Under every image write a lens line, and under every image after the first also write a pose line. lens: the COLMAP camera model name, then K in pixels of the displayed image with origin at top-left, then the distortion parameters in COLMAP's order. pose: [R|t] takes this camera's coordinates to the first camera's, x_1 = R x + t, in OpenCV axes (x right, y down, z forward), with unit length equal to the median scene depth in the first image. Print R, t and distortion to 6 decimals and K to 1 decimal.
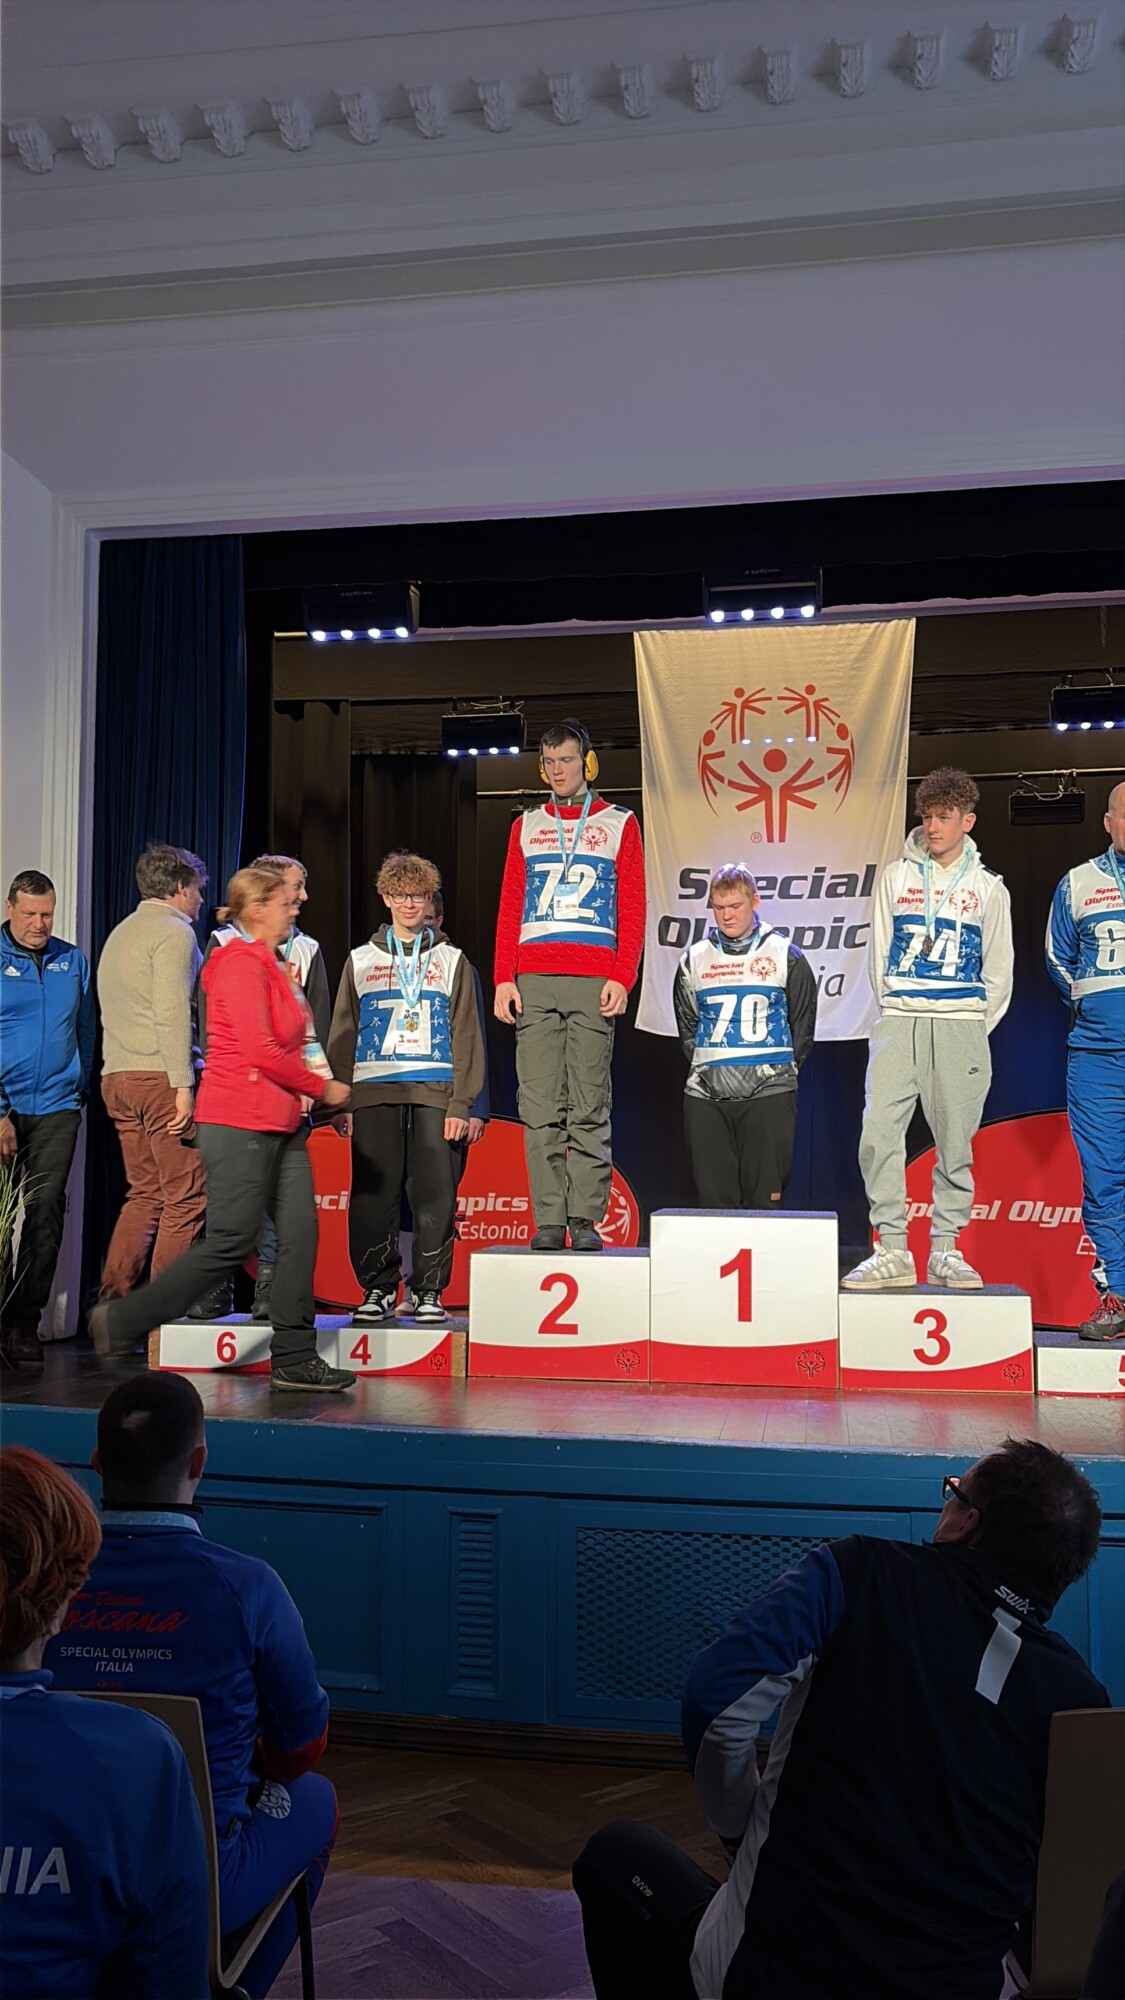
lens RADIAL K [[1747.2, 0, 562.5], [0, 1747.2, 1000.0], [0, 0, 1]] dist [0.213262, -0.695945]
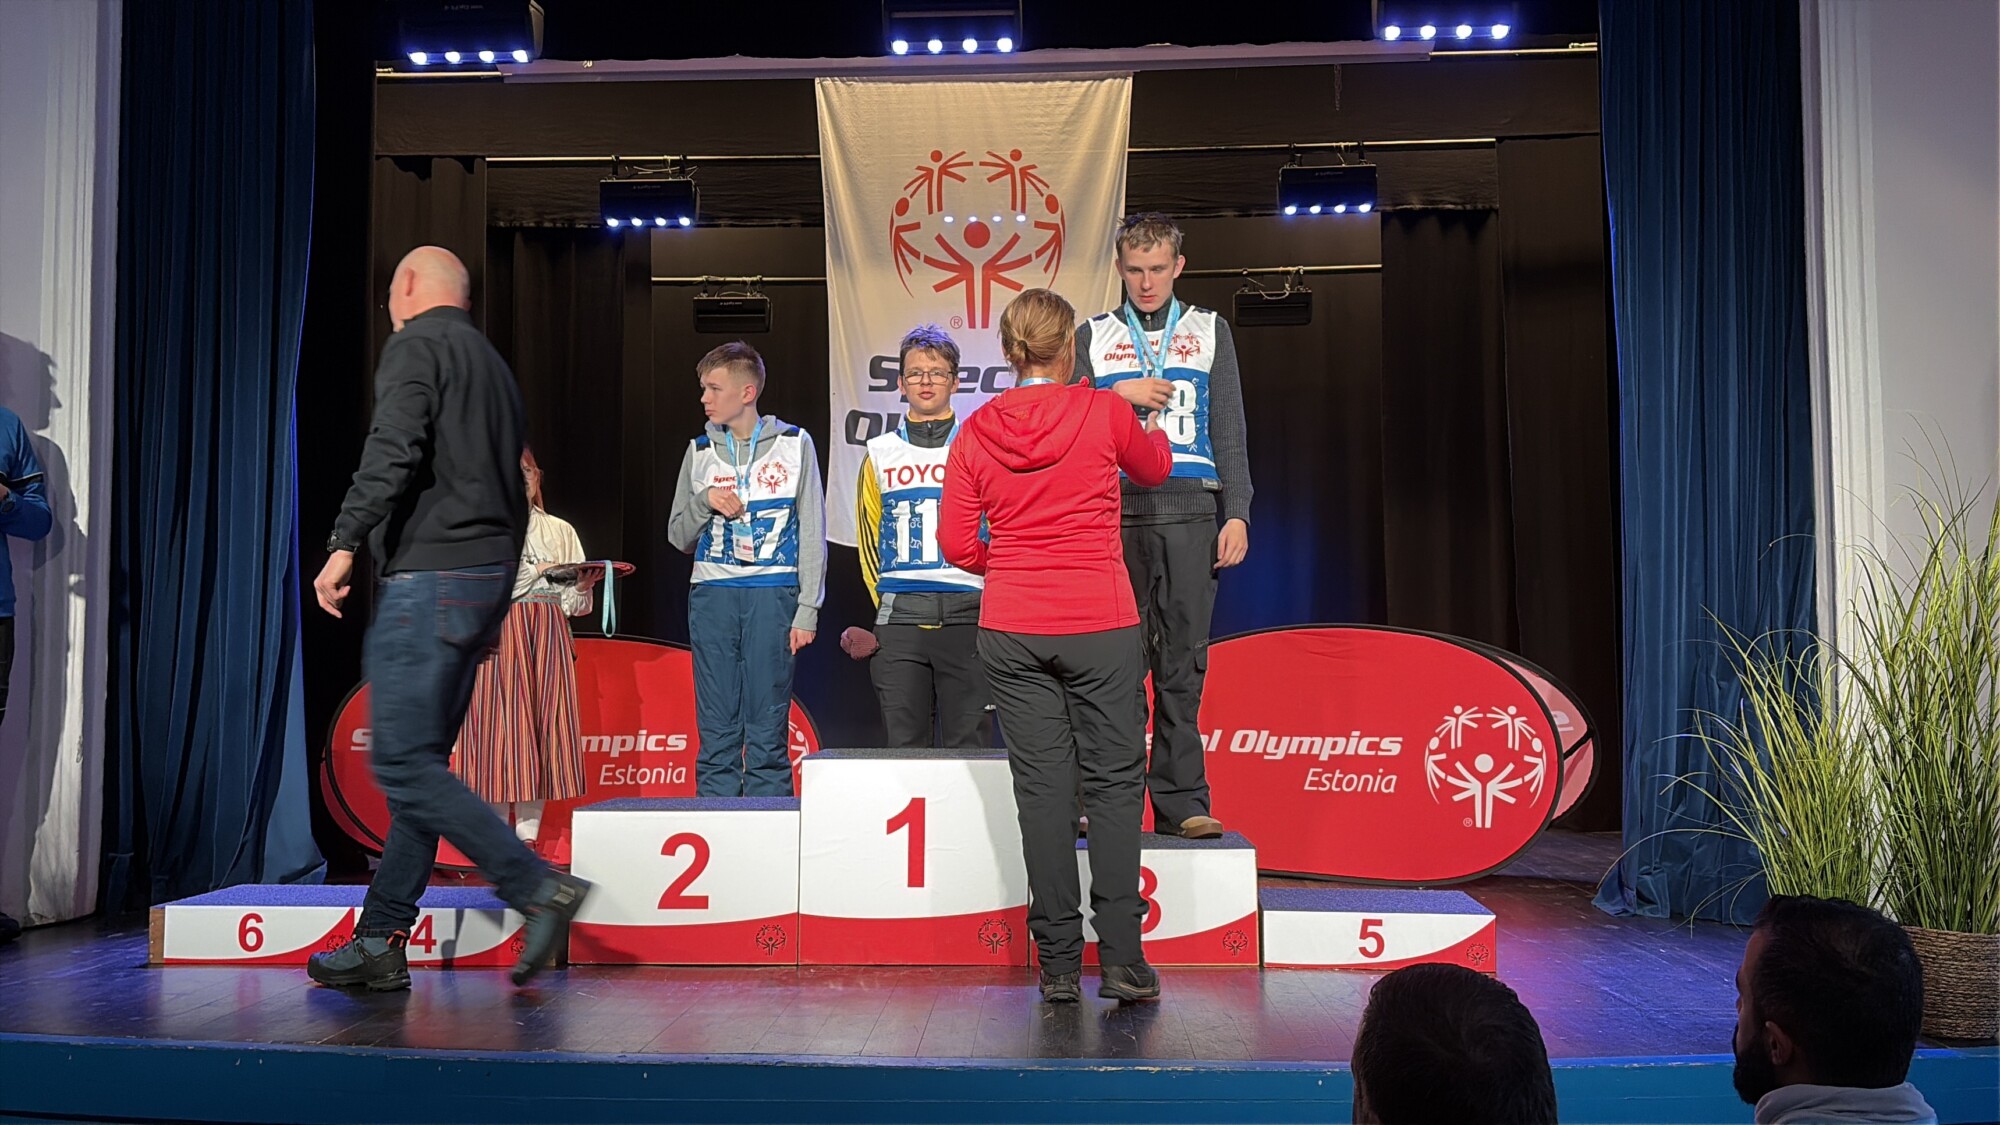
lens RADIAL K [[1747.2, 0, 1002.7], [0, 1747.2, 557.2], [0, 0, 1]] dist [0.213262, -0.695945]
pose [[0.993099, 0.000316, 0.117281, 0.030599], [-0.002419, 0.999839, 0.017788, 0.009779], [-0.117257, -0.017949, 0.992939, 0.120831]]
